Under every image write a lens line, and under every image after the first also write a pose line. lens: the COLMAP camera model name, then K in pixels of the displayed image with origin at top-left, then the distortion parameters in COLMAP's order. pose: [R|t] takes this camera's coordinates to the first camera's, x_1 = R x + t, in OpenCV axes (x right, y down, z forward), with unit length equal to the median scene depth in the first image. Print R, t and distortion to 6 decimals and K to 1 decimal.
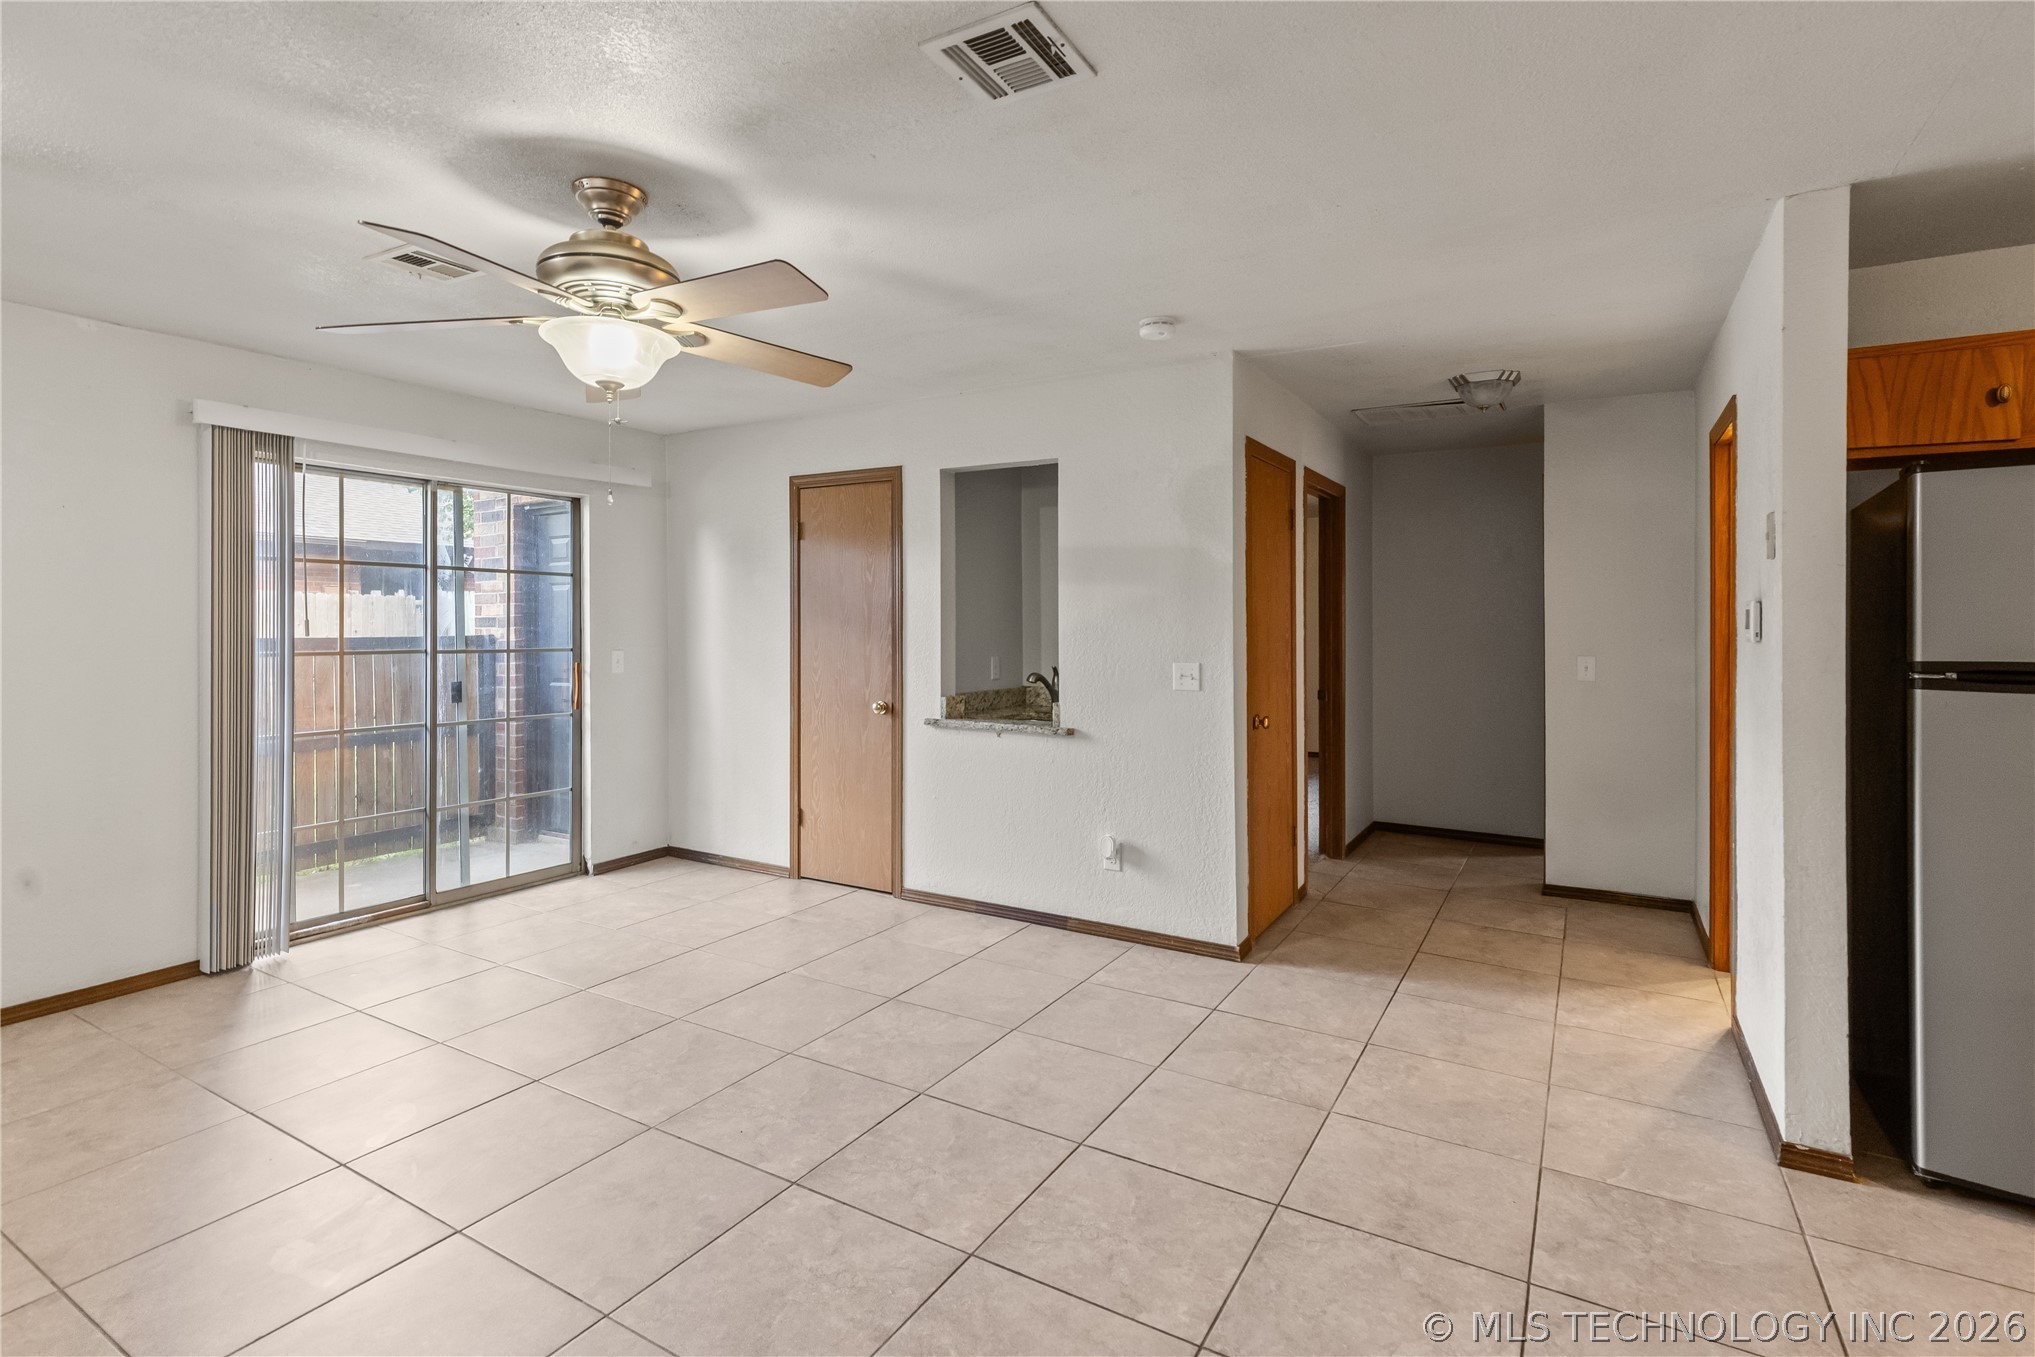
lens RADIAL K [[959.1, 0, 1017.5], [0, 959.1, 624.9], [0, 0, 1]] dist [0.002688, 0.000150]
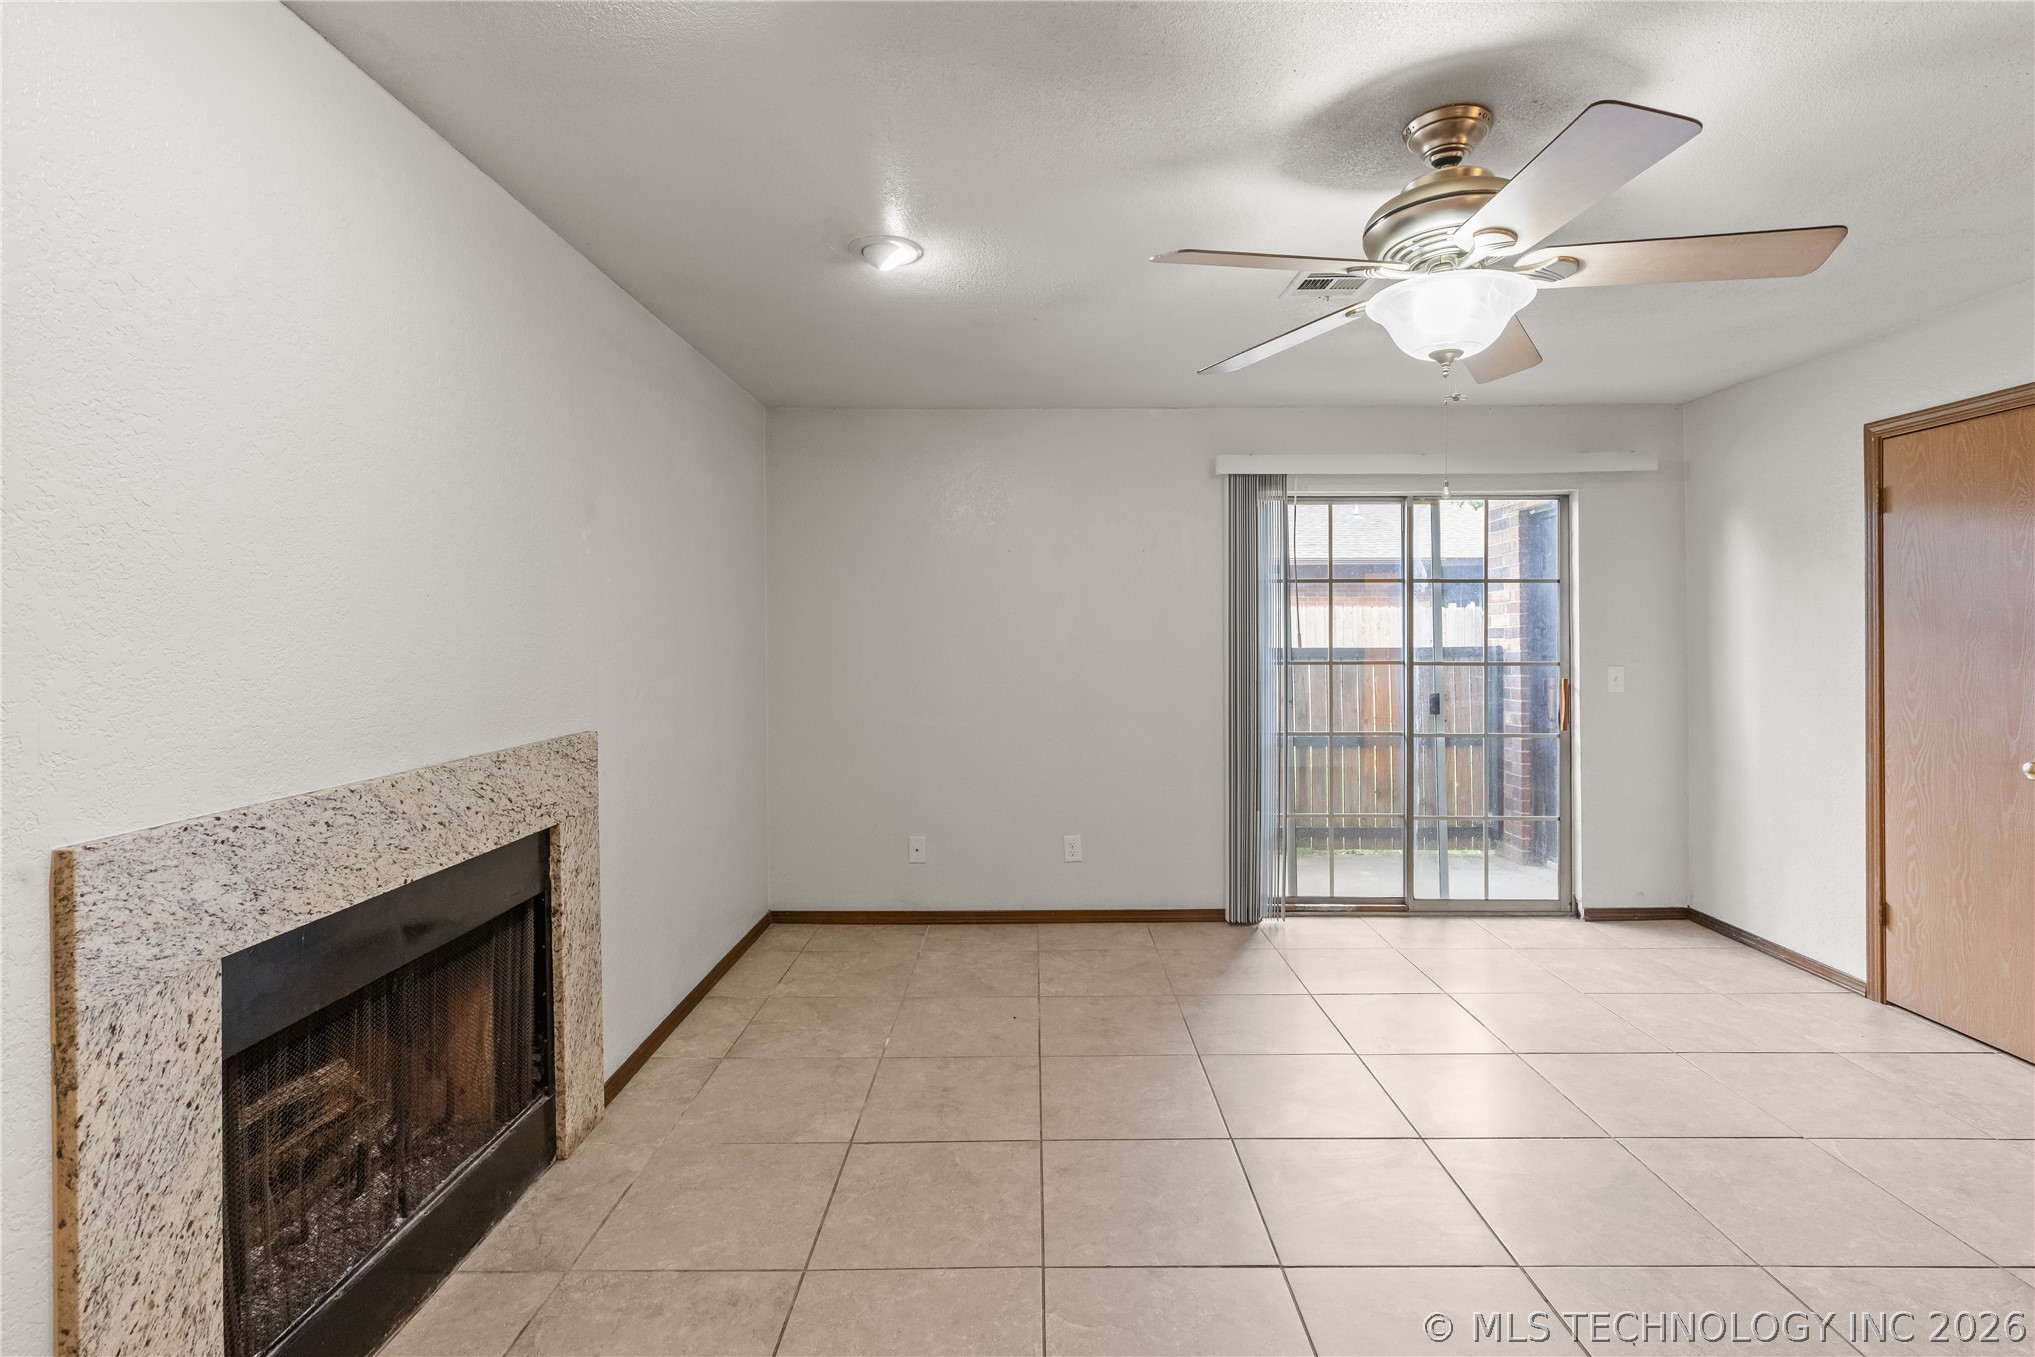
lens RADIAL K [[941.3, 0, 1040.1], [0, 941.3, 635.2], [0, 0, 1]] dist [0.004150, 0.000052]
pose [[0.510201, -0.001487, -0.860054, 0.059380], [0.003228, 0.999995, 0.000186, -0.003657], [0.860049, -0.002872, 0.510203, 0.157749]]
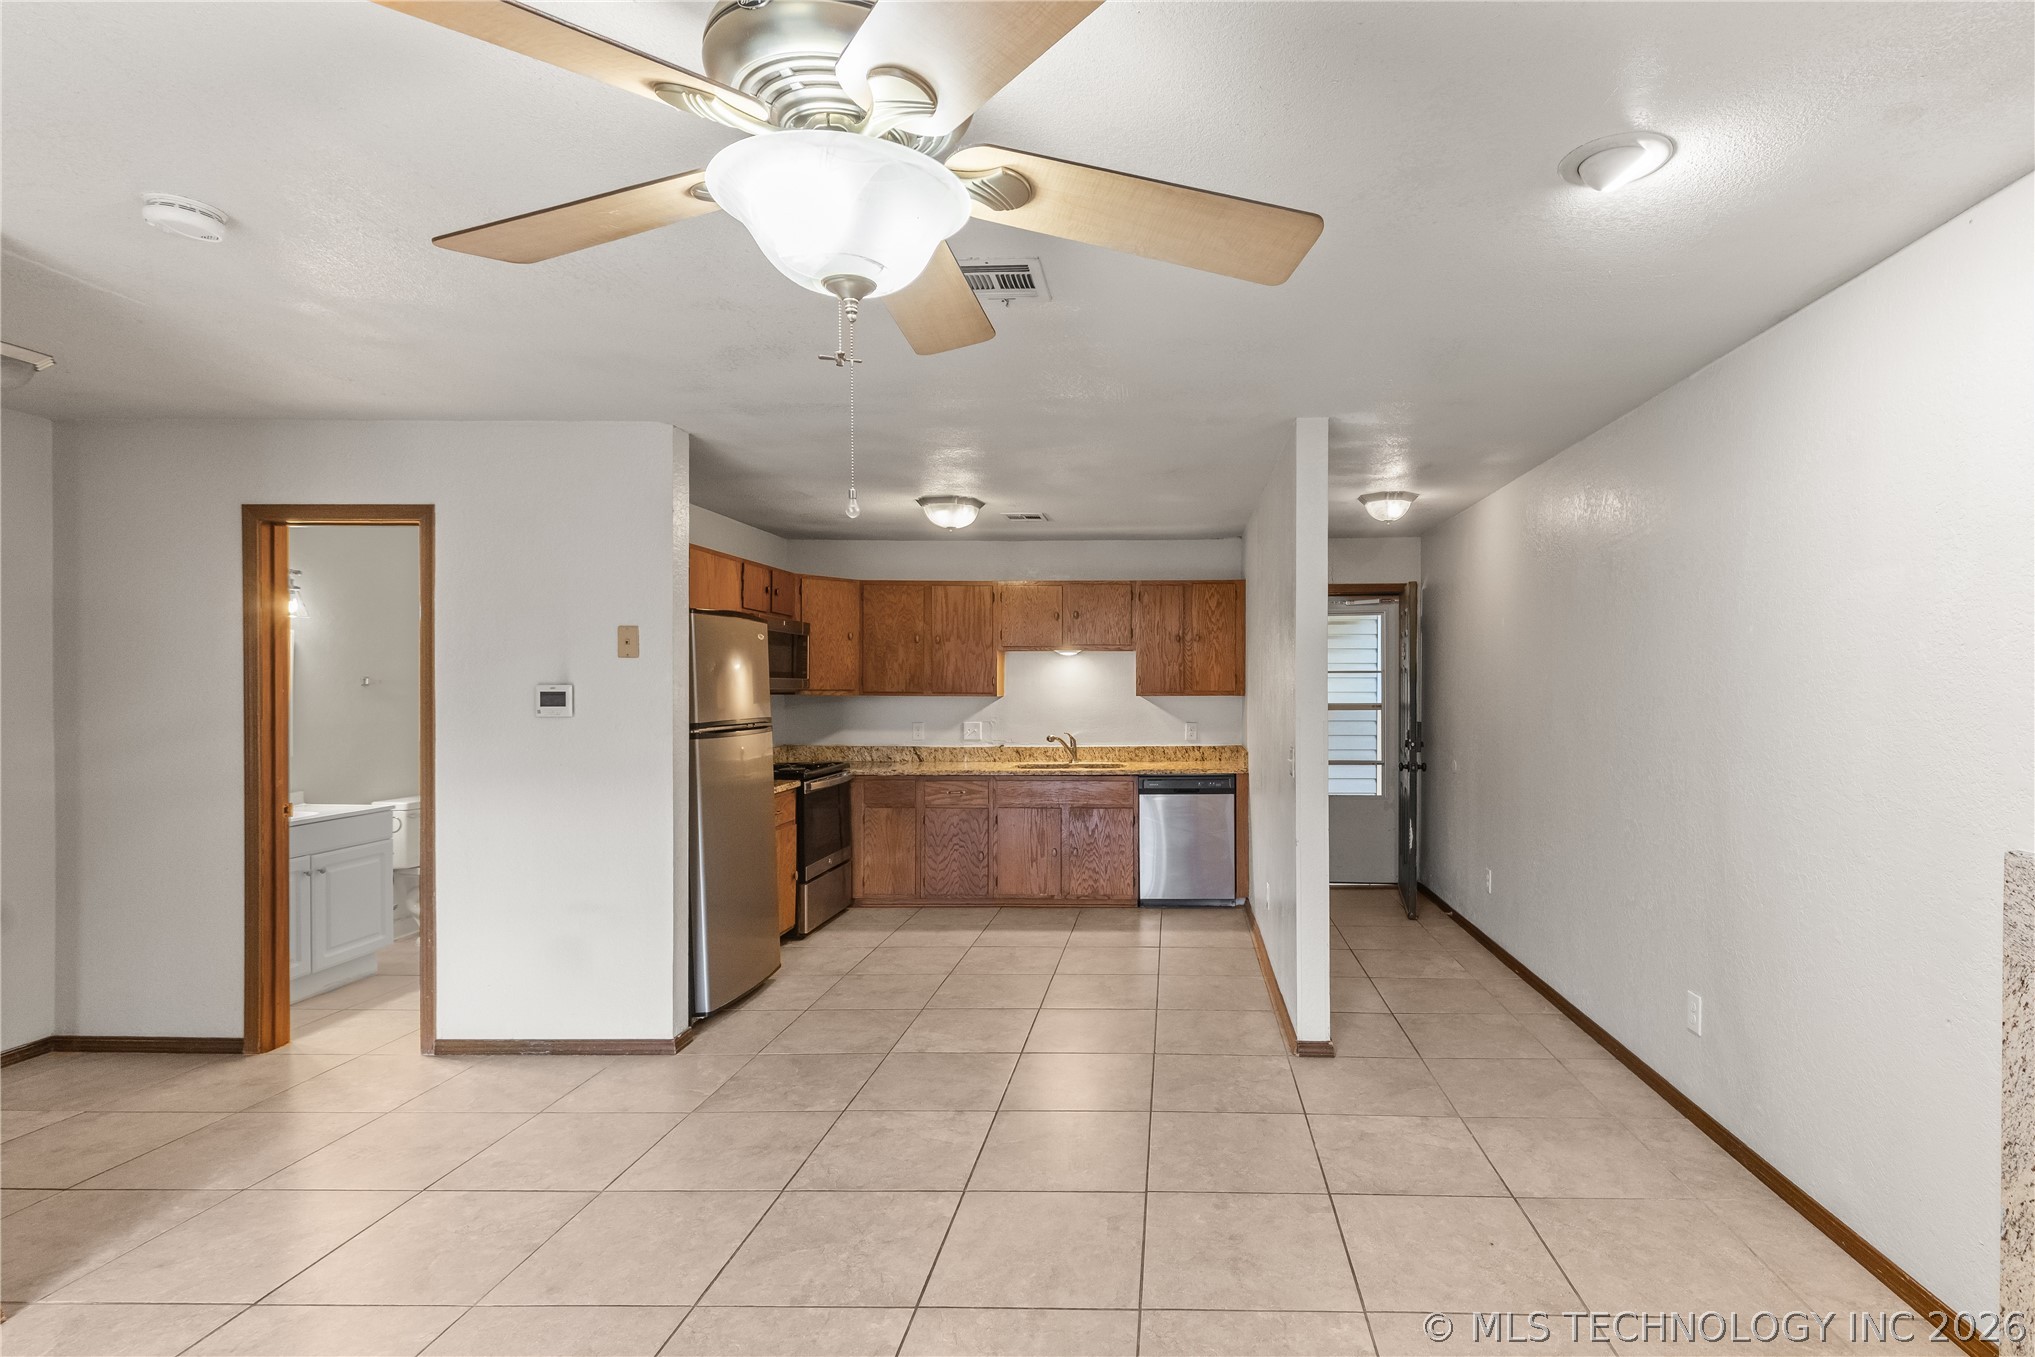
lens RADIAL K [[981.7, 0, 1153.1], [0, 981.7, 682.3], [0, 0, 1]] dist [0.010190, 0.000296]
pose [[-0.490228, -0.000704, 0.871594, -0.554549], [0.000398, 0.999999, 0.001032, -0.020278], [-0.871594, 0.000853, -0.490228, 0.639938]]
